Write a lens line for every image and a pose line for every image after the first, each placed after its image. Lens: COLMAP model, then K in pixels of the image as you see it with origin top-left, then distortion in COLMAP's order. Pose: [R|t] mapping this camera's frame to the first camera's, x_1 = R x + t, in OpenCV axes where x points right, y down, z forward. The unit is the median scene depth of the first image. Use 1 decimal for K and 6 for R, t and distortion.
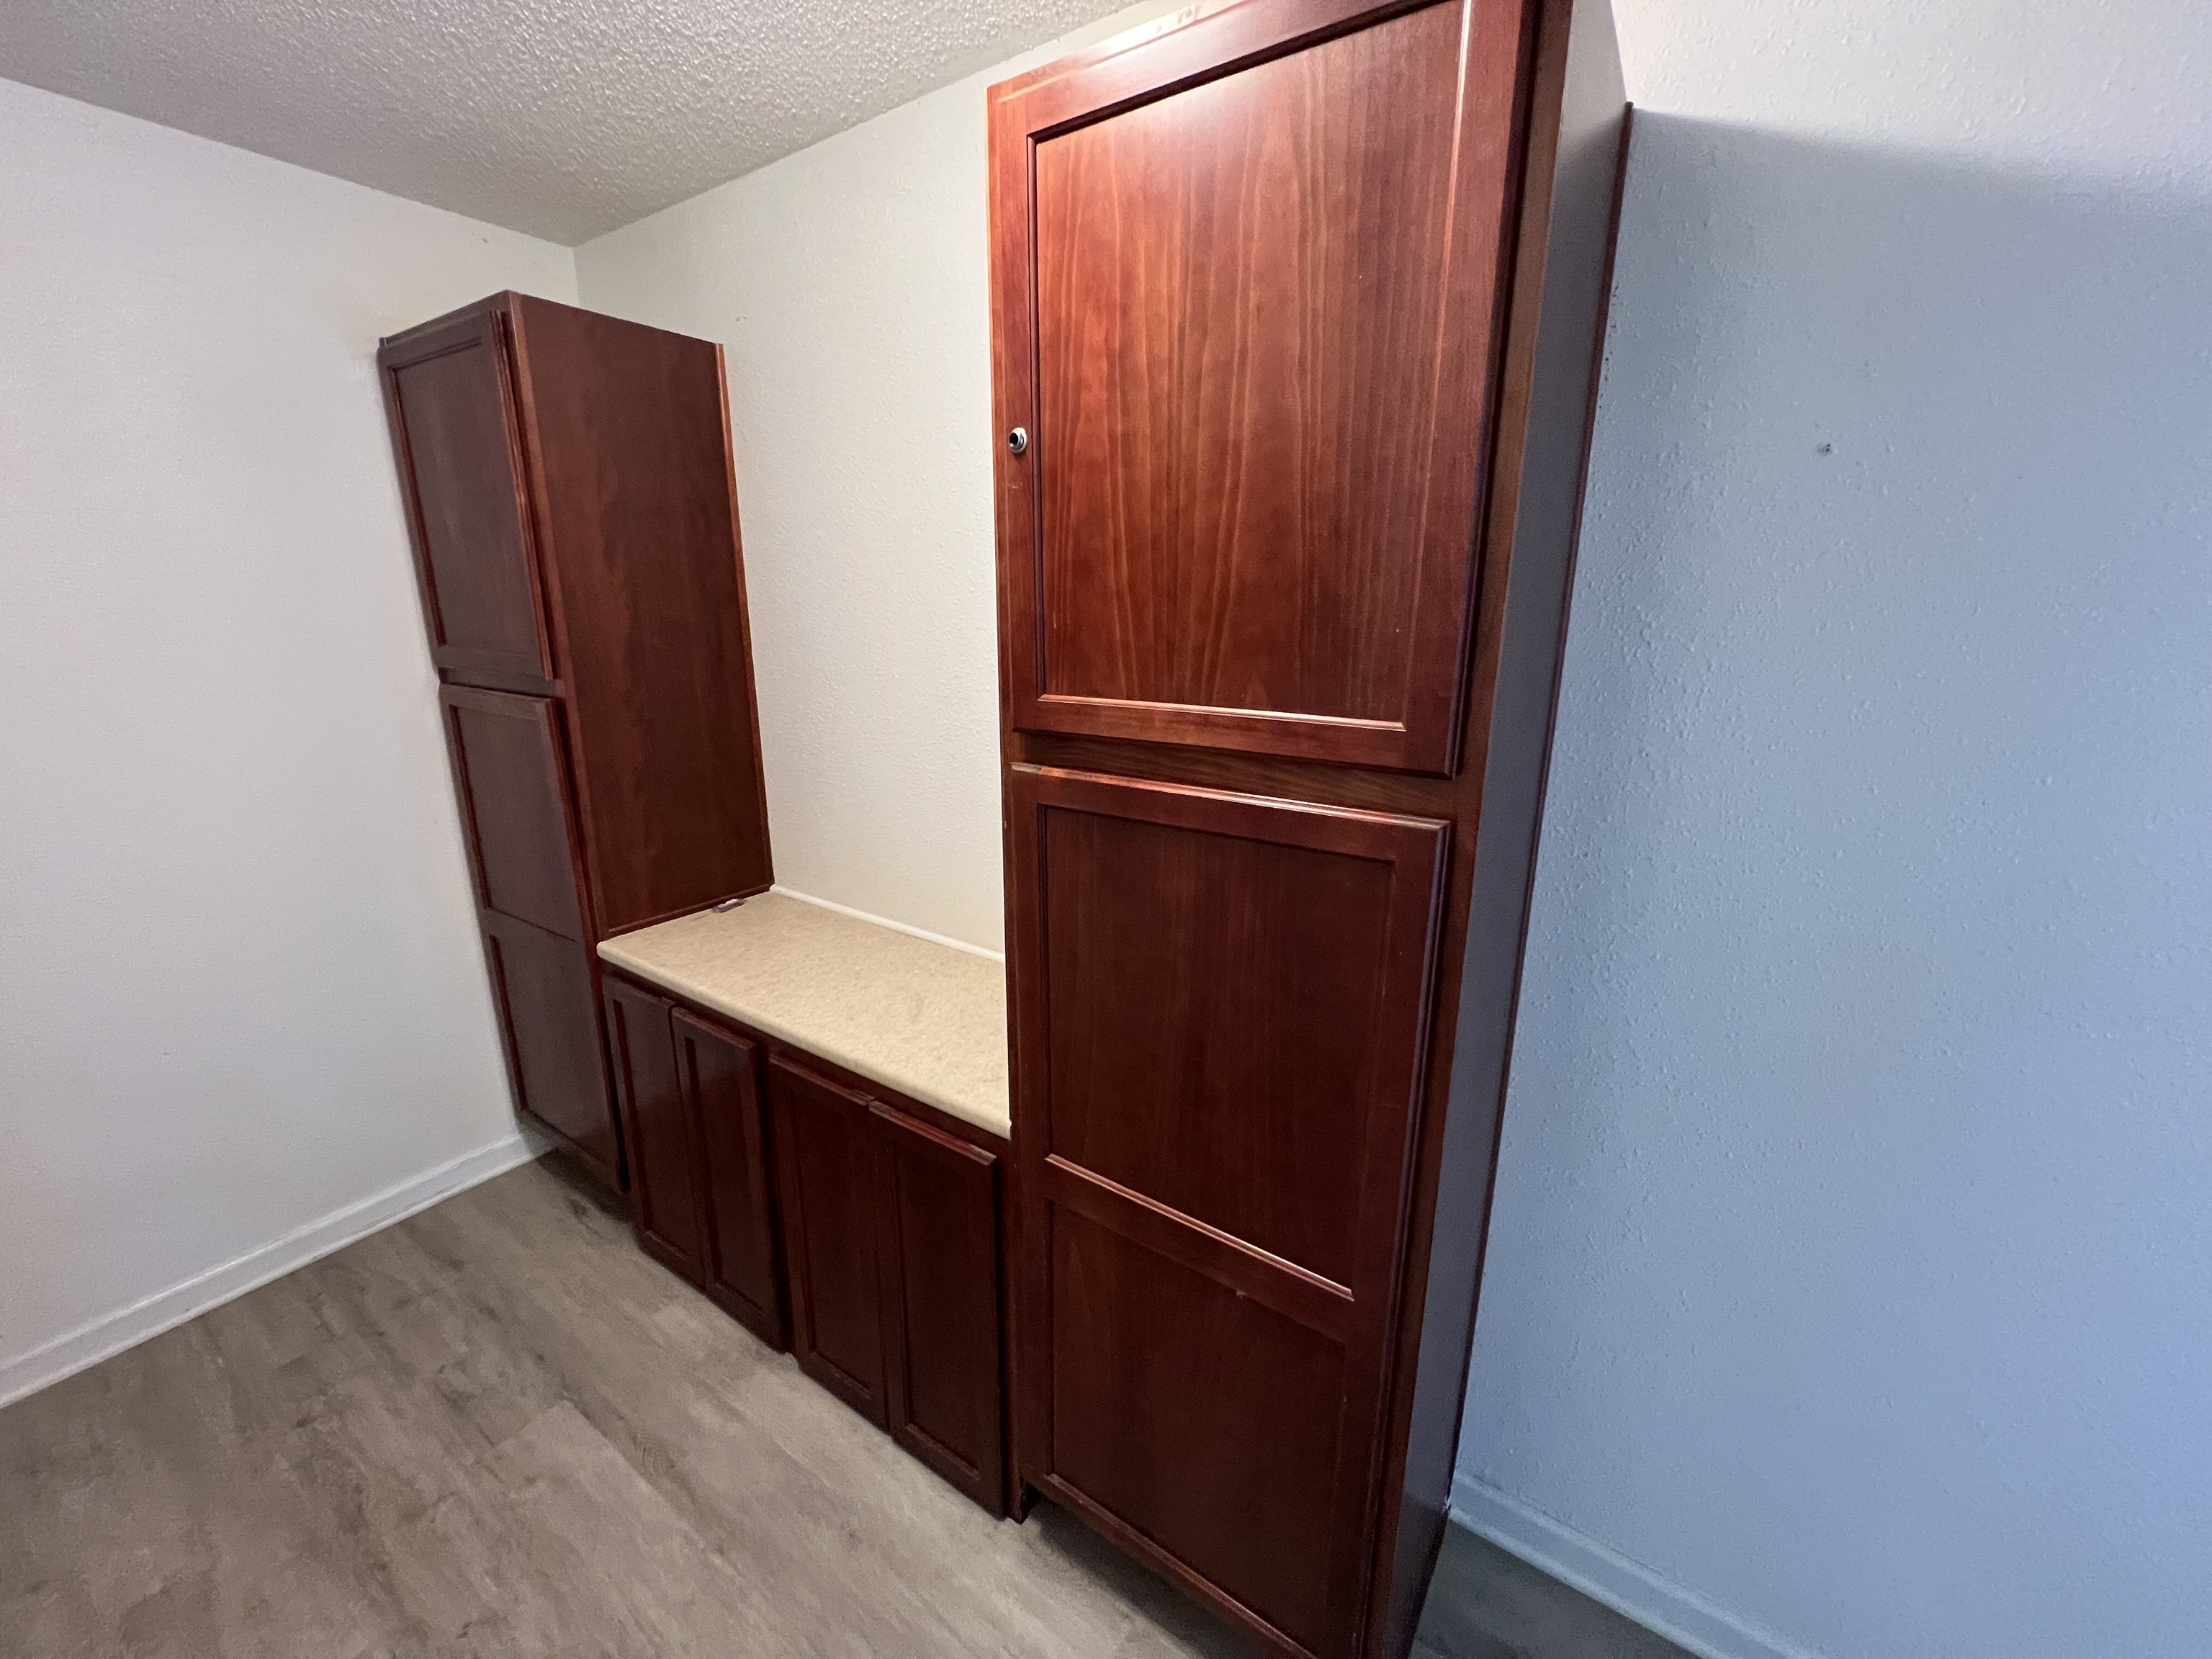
lens RADIAL K [[884.1, 0, 1101.2], [0, 884.1, 823.6], [0, 0, 1]] dist [0.001514, -0.000183]
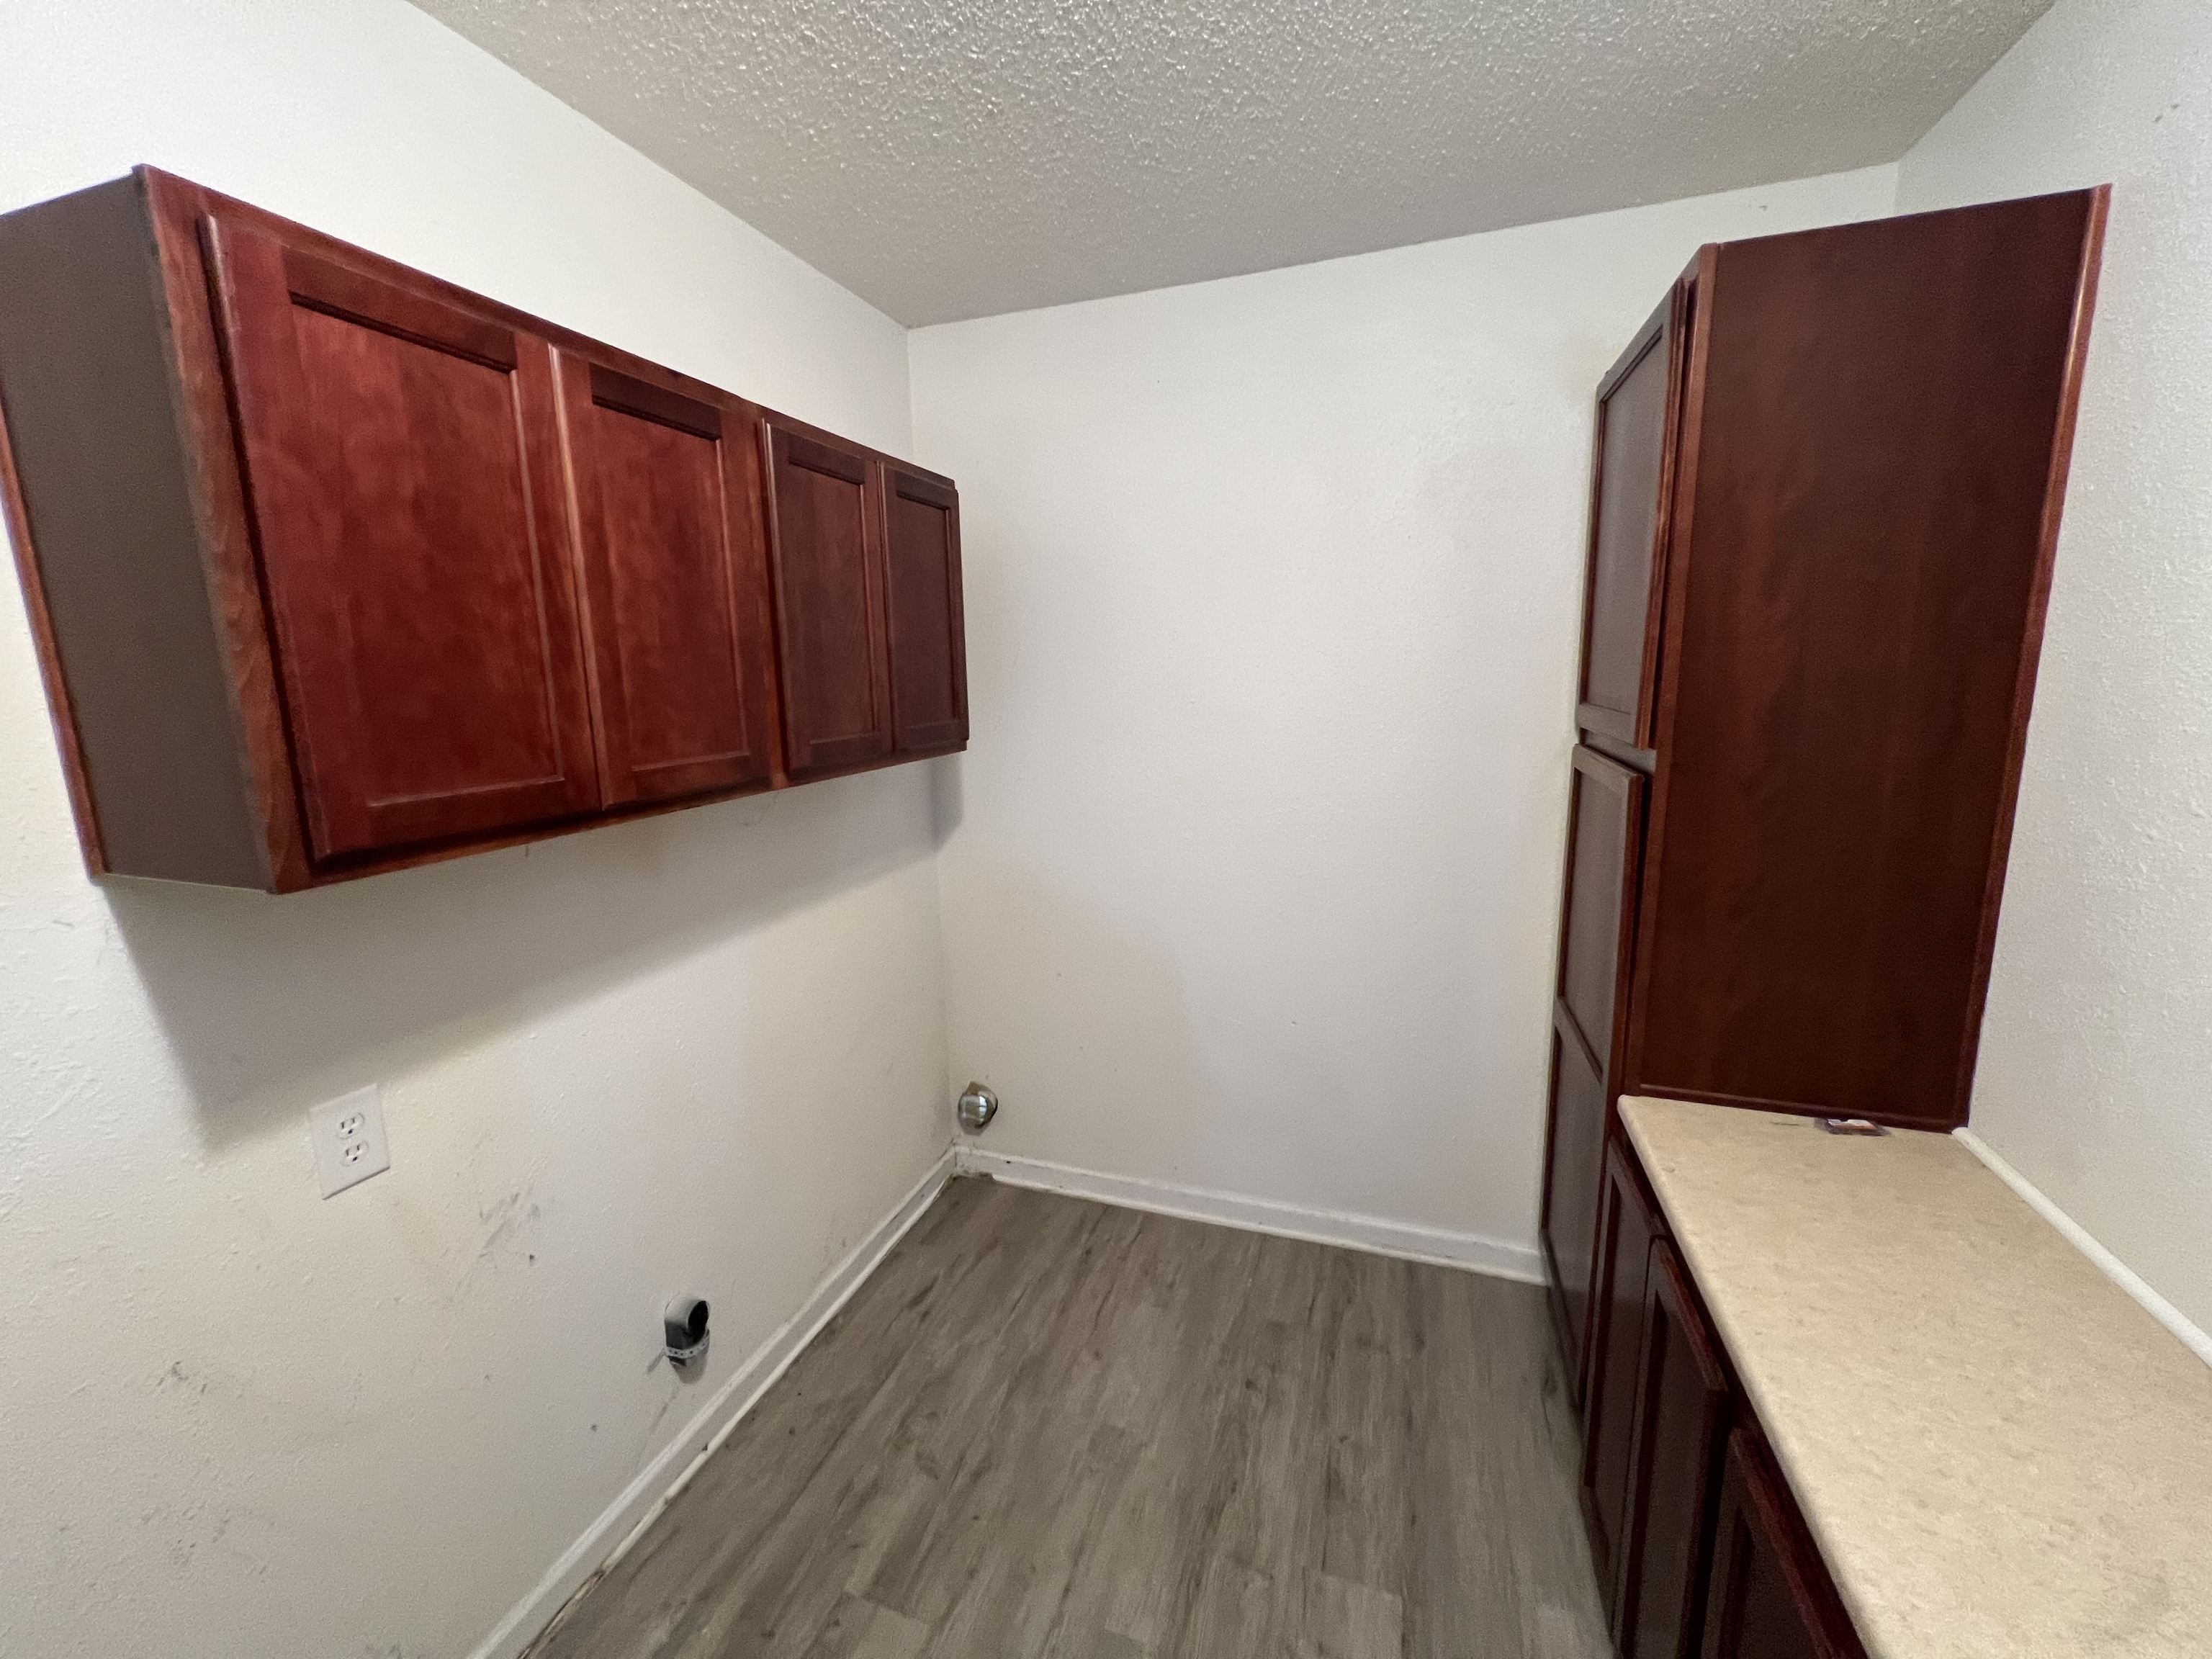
lens RADIAL K [[884.1, 0, 1106.9], [0, 884.1, 820.2], [0, 0, 1]] dist [0.001514, -0.000183]
pose [[0.270728, 0.158675, -0.949489, -0.006151], [-0.223561, 0.969719, 0.098312, -0.069149], [0.936337, 0.185653, 0.298003, 0.320554]]
